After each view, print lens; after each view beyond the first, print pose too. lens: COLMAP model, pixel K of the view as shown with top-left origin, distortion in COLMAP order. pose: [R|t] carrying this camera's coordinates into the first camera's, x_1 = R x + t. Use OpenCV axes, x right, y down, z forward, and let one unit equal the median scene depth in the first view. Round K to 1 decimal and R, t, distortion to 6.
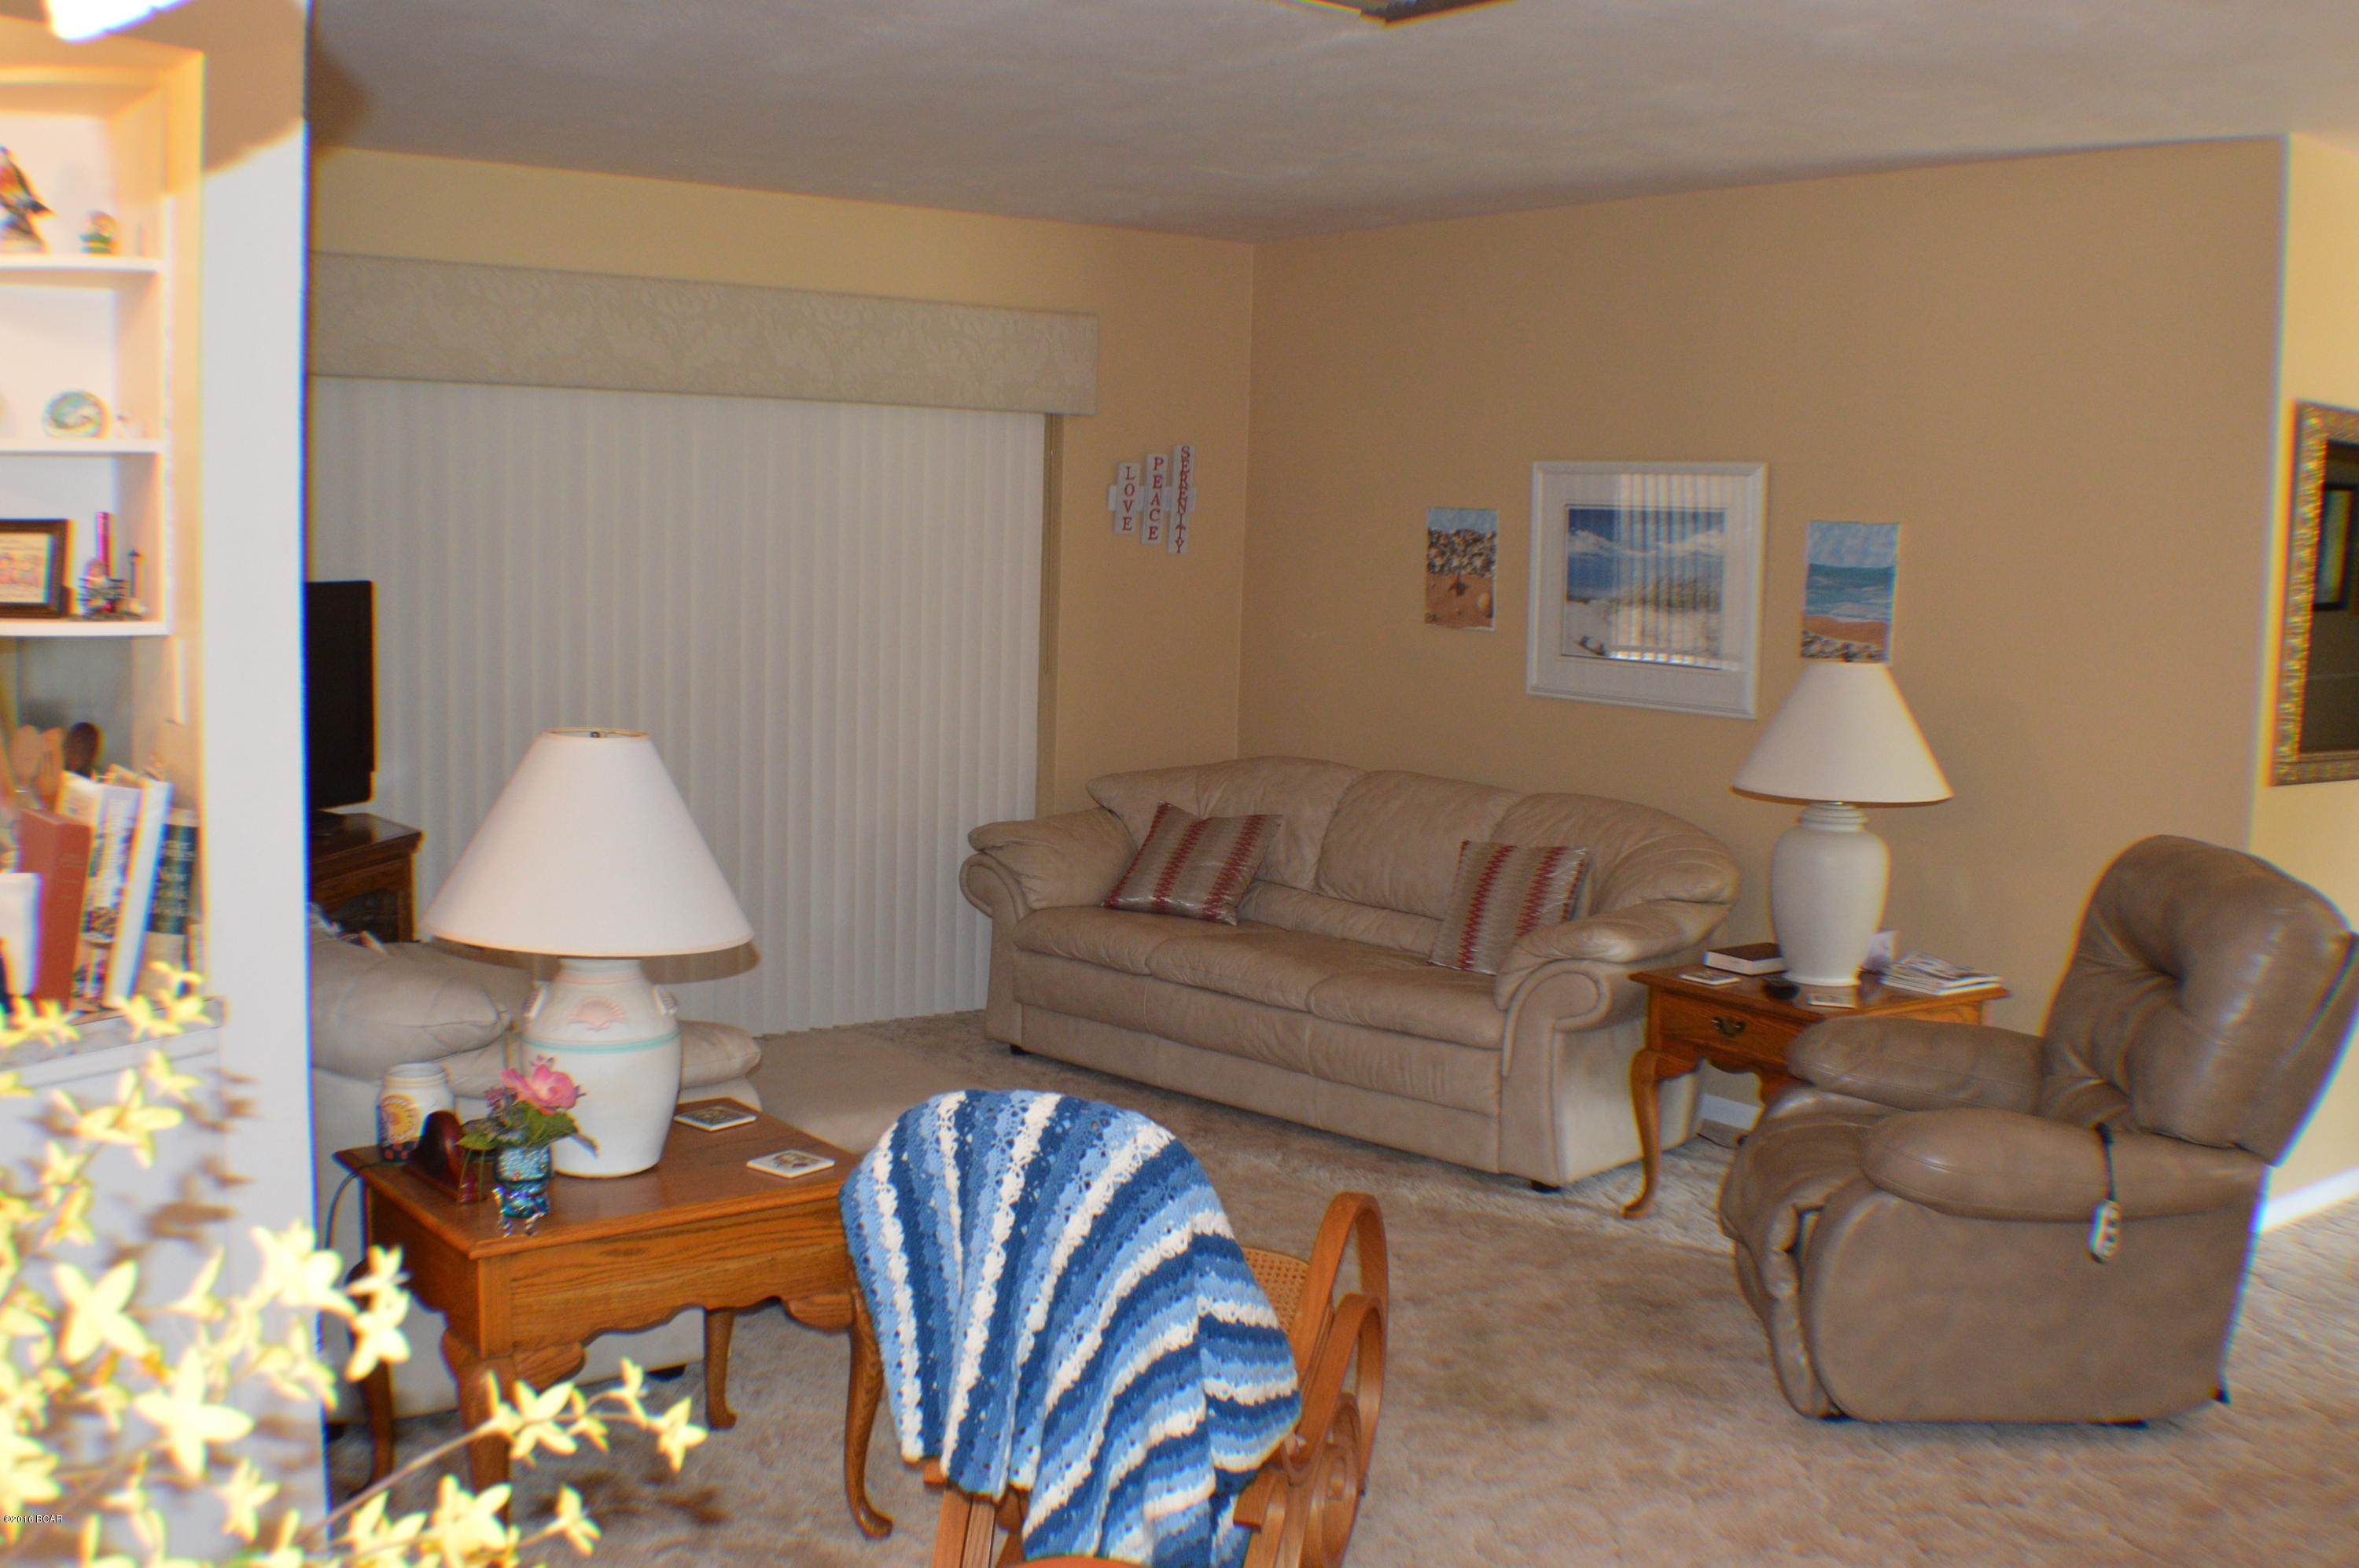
lens RADIAL K [[2363.8, 0, 1179.5], [0, 2363.8, 784.0], [0, 0, 1]] dist [-0.153215, 0.005917]
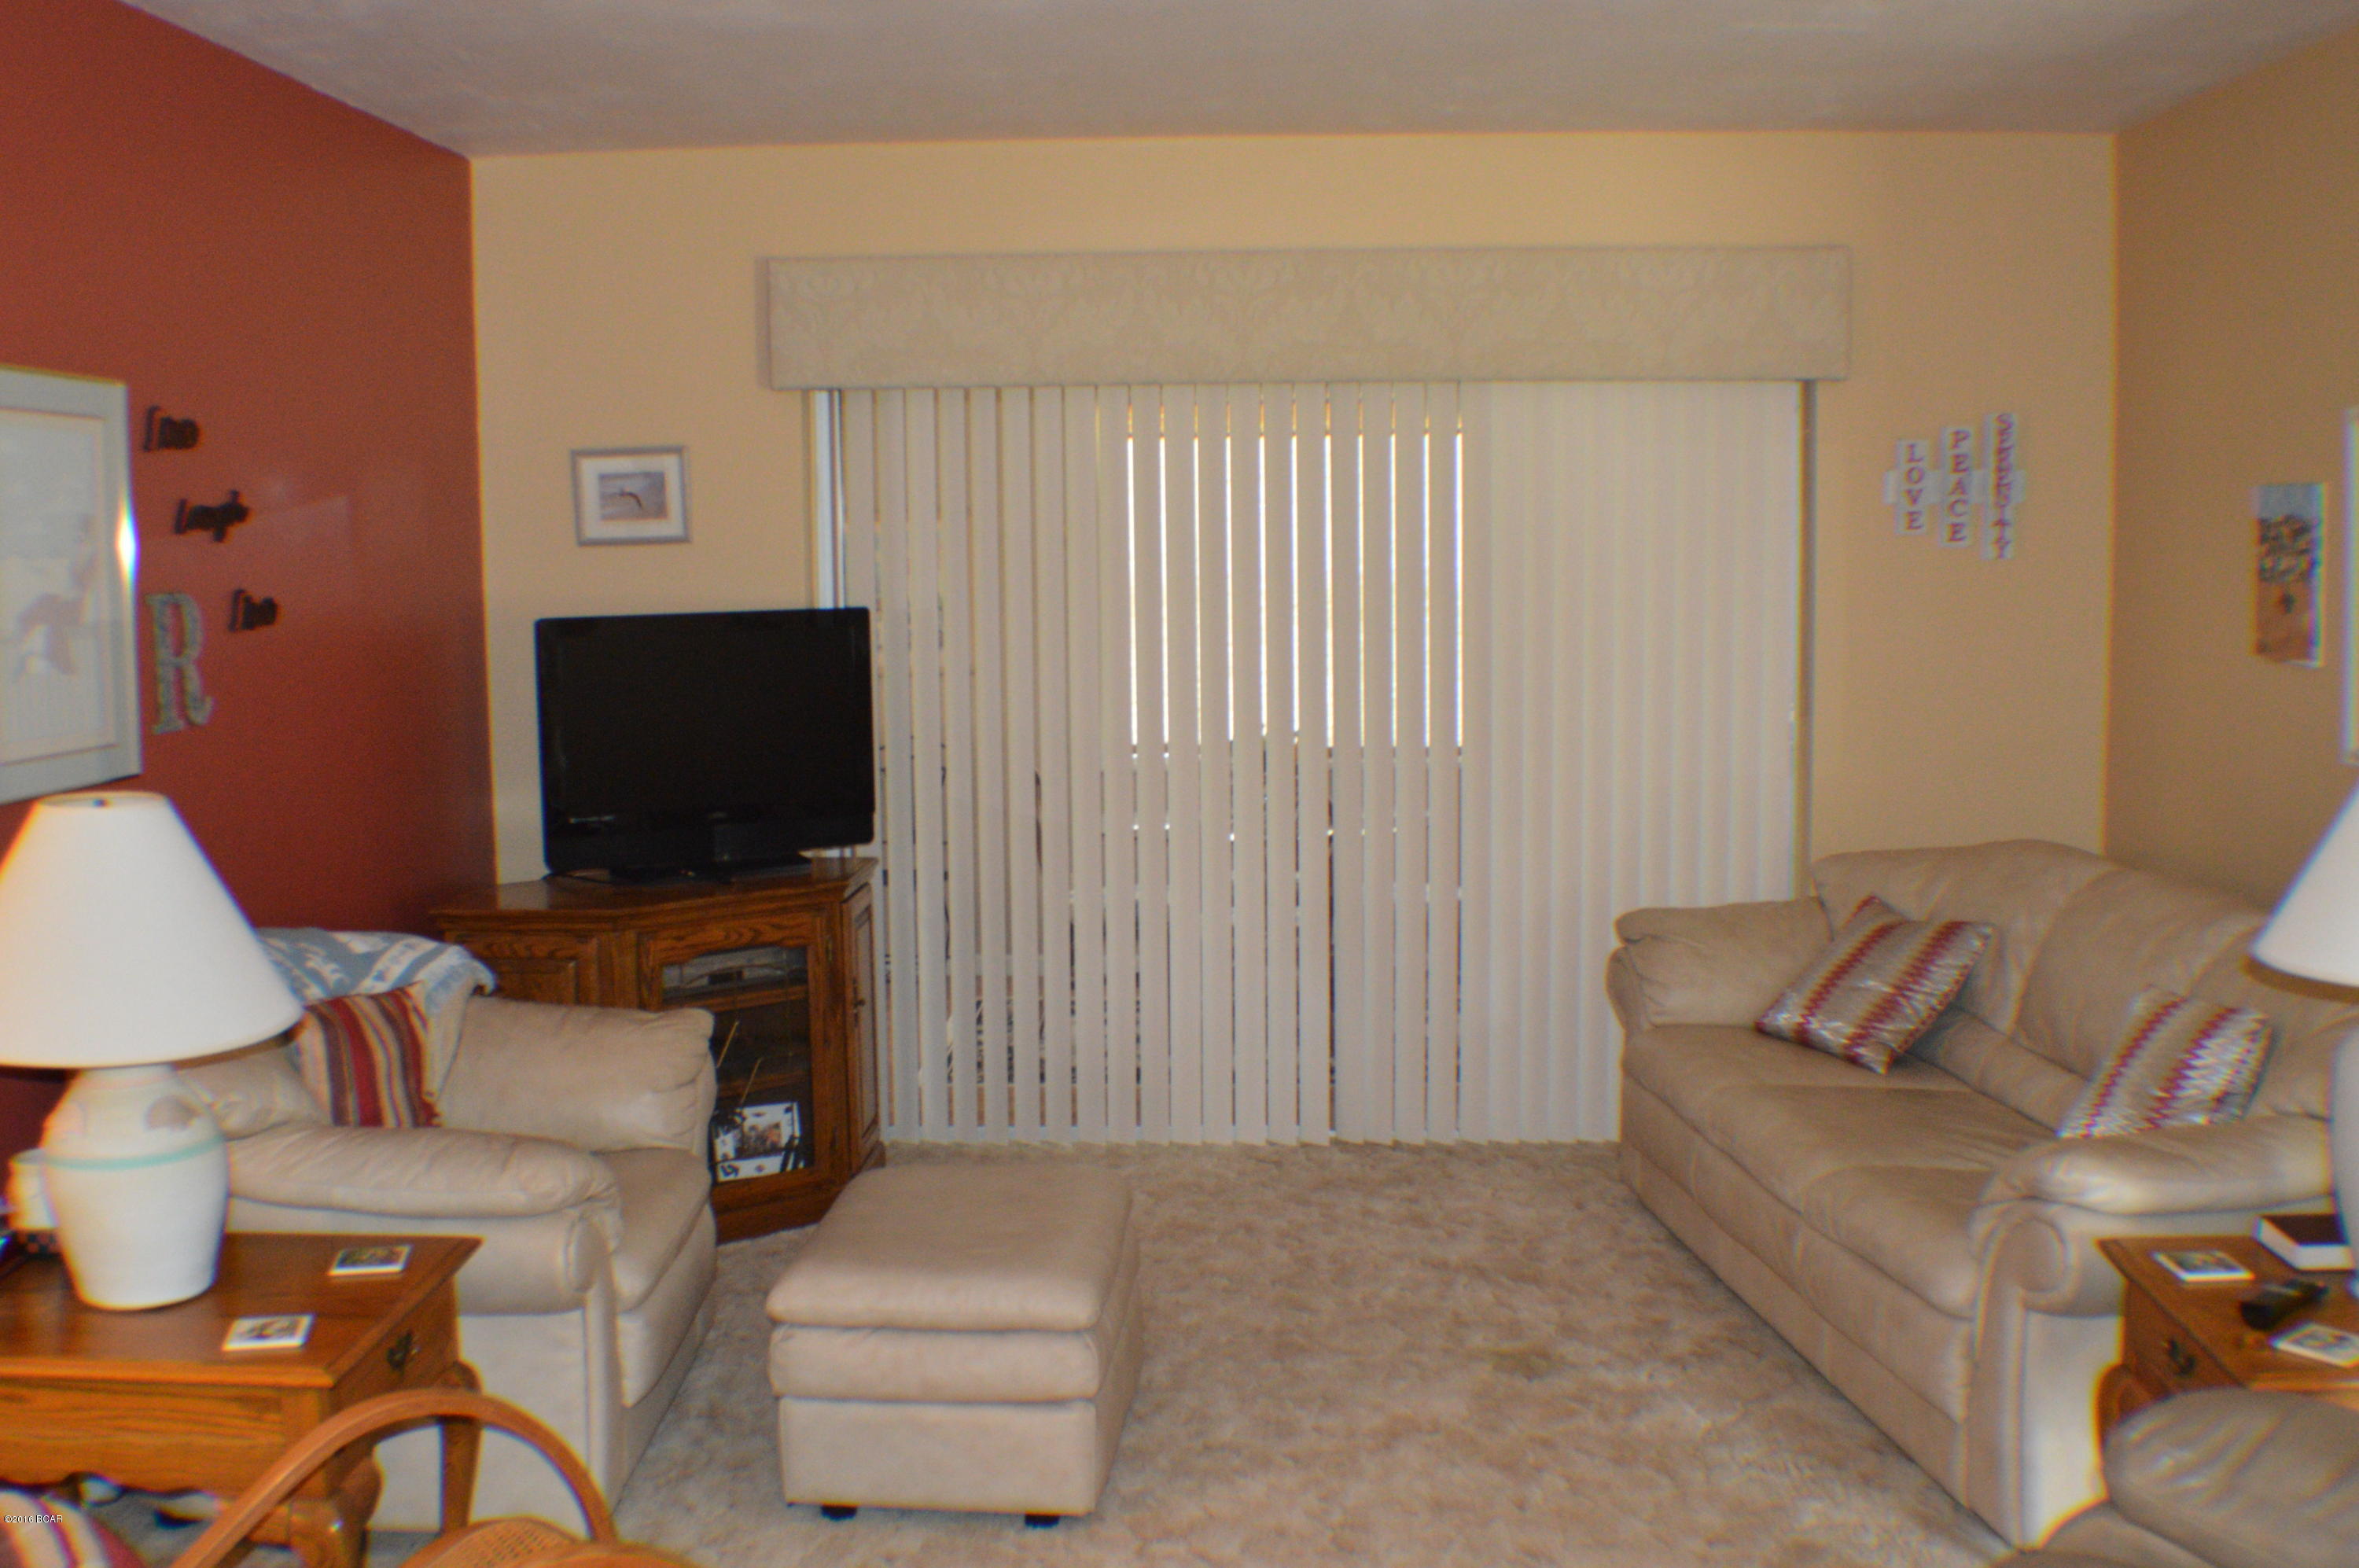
lens RADIAL K [[2363.8, 0, 1179.5], [0, 2363.8, 784.0], [0, 0, 1]] dist [-0.153215, 0.005917]
pose [[0.764133, 0.034291, -0.644146, 0.302448], [-0.038243, 0.999238, 0.007827, -0.024825], [0.643924, 0.018653, 0.764862, 0.305505]]
